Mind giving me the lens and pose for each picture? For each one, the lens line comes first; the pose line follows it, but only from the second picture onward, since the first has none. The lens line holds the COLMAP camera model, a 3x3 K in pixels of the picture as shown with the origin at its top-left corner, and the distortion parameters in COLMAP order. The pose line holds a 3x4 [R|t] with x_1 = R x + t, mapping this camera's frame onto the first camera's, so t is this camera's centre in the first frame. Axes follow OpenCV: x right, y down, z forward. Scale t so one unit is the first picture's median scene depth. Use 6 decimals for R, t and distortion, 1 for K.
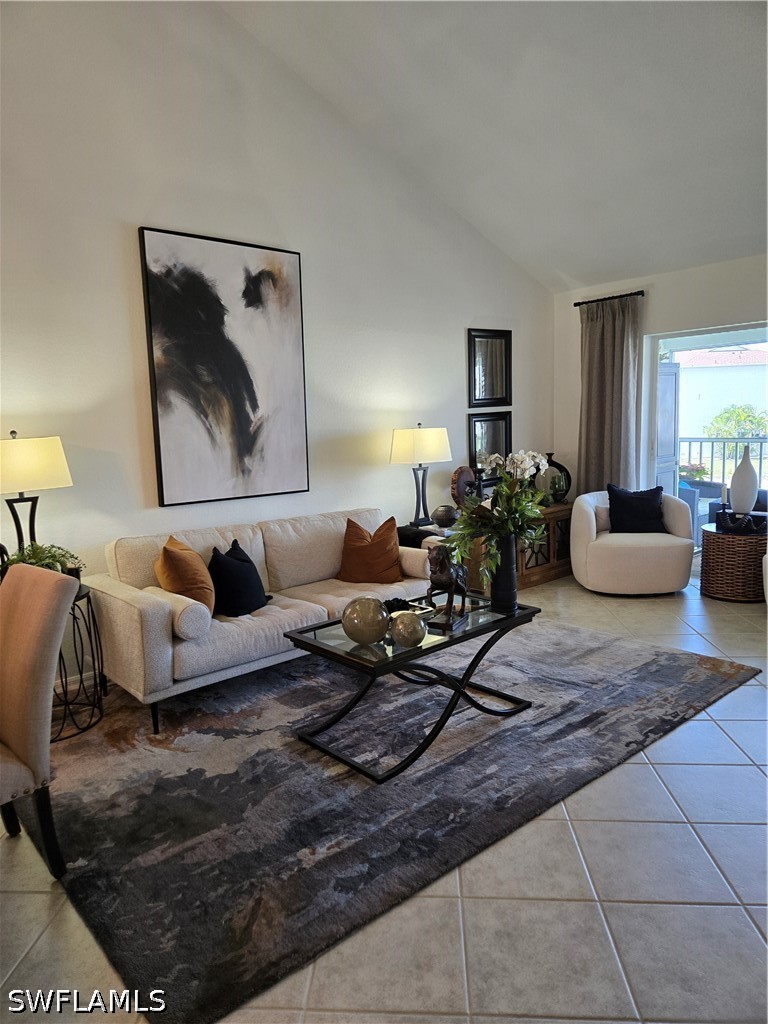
lens RADIAL K [[686.3, 0, 374.2], [0, 686.3, 513.7], [0, 0, 1]] dist [0.067293, -0.055805]
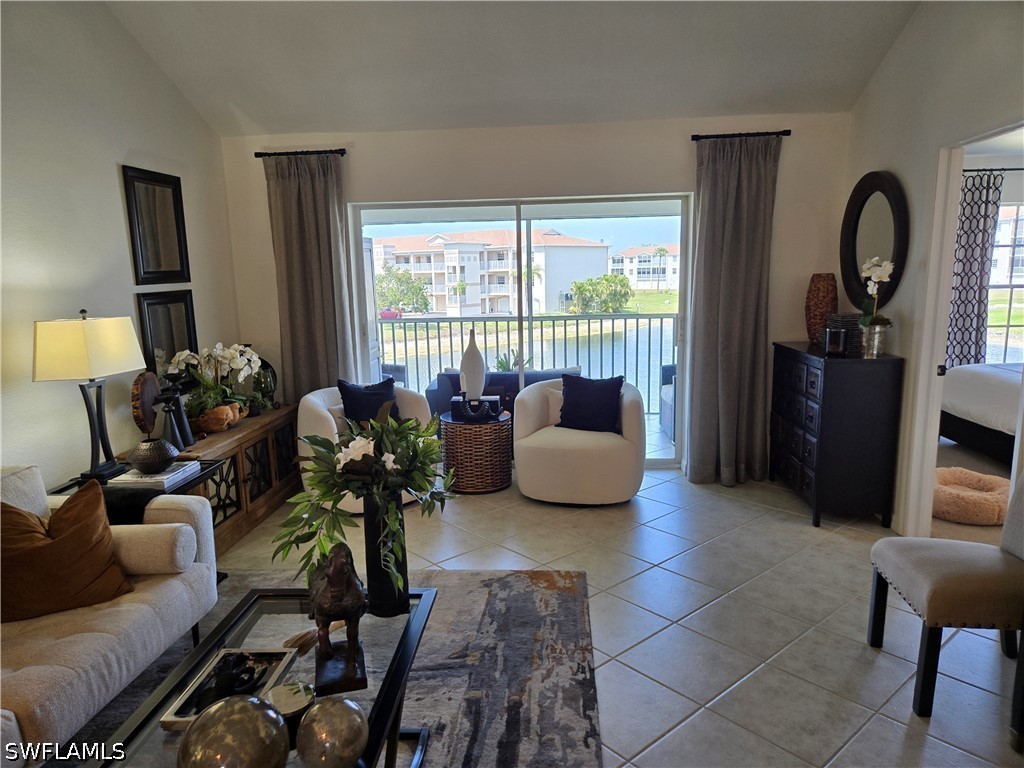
lens RADIAL K [[686.3, 0, 509.4], [0, 686.3, 393.3], [0, 0, 1]] dist [0.067293, -0.055805]
pose [[0.705062, -0.103915, 0.701491, -0.095427], [0.097631, 0.994010, 0.049119, -0.046832], [-0.702393, 0.033856, 0.710983, 0.267220]]
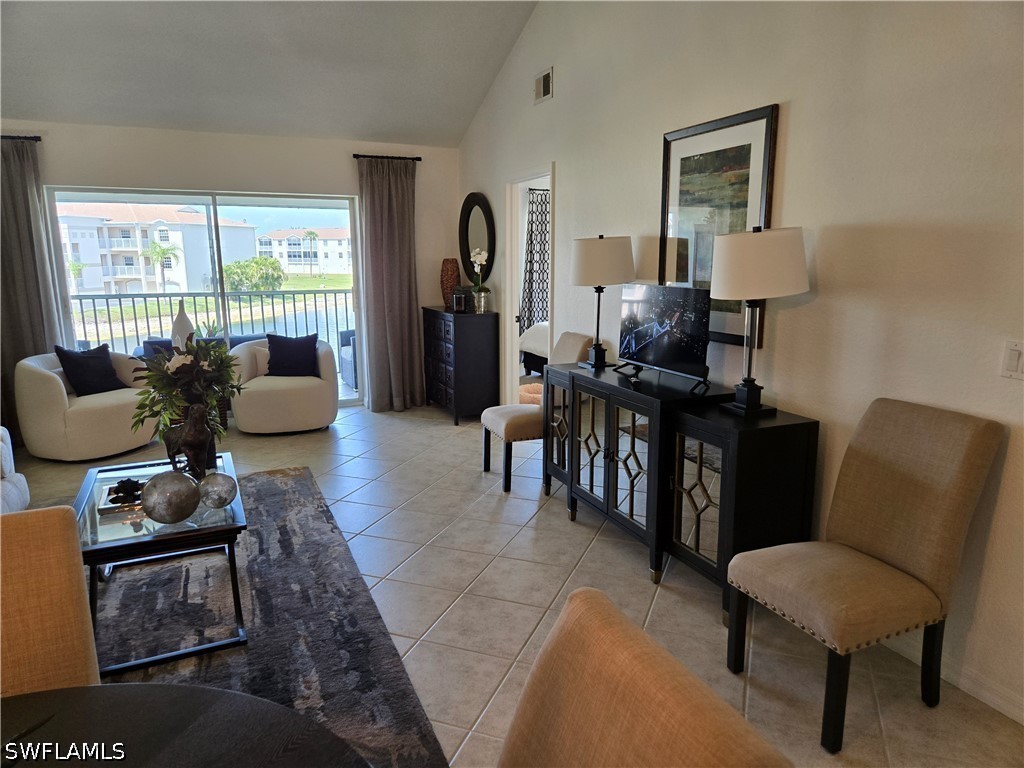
lens RADIAL K [[686.3, 0, 509.4], [0, 686.3, 393.3], [0, 0, 1]] dist [0.067293, -0.055805]
pose [[0.292154, -0.159725, 0.942939, -0.366801], [0.130100, 0.983427, 0.126274, -0.019450], [-0.947481, 0.085785, 0.308092, 0.144506]]
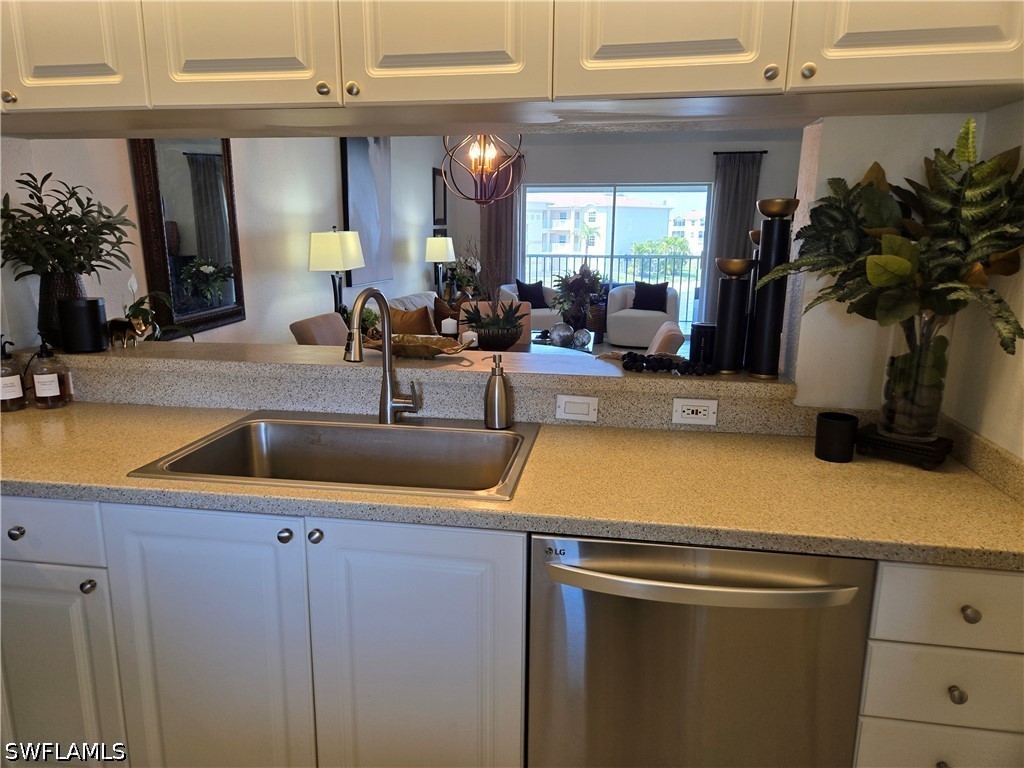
lens RADIAL K [[683.1, 0, 512.0], [0, 683.1, 384.0], [0, 0, 1]] dist [0.086704, -0.130012]
pose [[0.757798, -0.101736, 0.644509, -0.687188], [0.058593, 0.994389, 0.088072, 0.055876], [-0.649853, -0.028977, 0.759507, -0.181131]]
